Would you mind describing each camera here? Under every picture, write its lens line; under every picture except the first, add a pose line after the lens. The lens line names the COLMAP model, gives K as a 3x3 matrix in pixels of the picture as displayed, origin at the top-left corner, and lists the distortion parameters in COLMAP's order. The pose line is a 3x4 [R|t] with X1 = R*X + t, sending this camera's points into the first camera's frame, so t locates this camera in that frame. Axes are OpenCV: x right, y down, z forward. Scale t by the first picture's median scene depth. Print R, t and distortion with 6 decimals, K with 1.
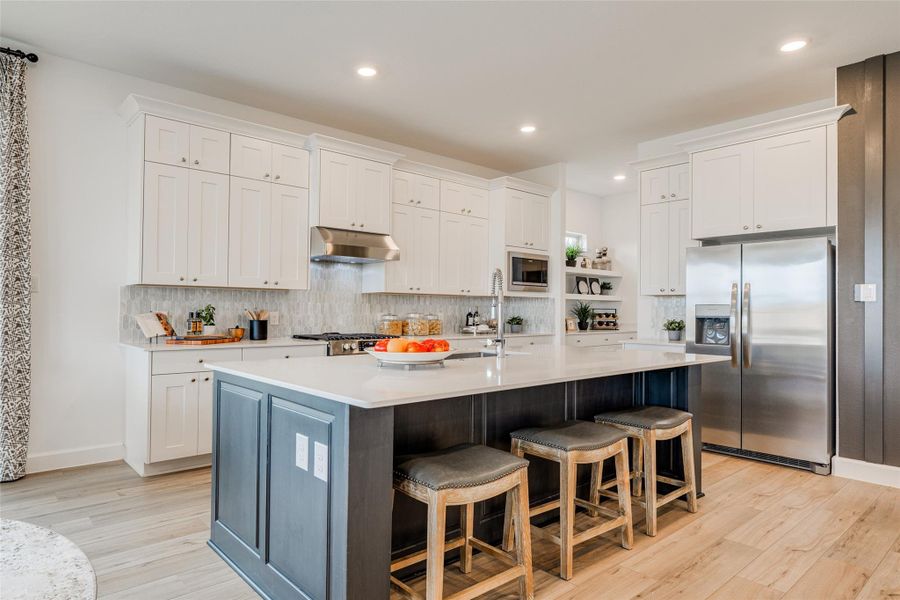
lens RADIAL K [[504.4, 0, 473.2], [0, 504.4, 308.7], [0, 0, 1]] dist [0.012927, 0.000433]
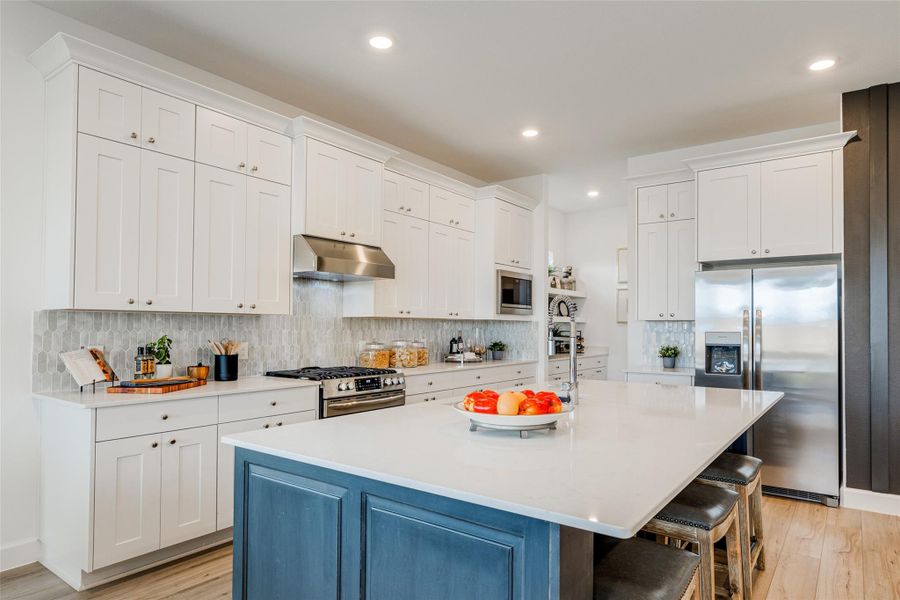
lens RADIAL K [[504.4, 0, 456.1], [0, 504.4, 323.5], [0, 0, 1]] dist [0.012927, 0.000433]
pose [[0.982346, 0.003676, 0.187040, -0.212687], [-0.004489, 0.999982, 0.003921, -0.027212], [-0.187022, -0.004691, 0.982345, 0.173010]]
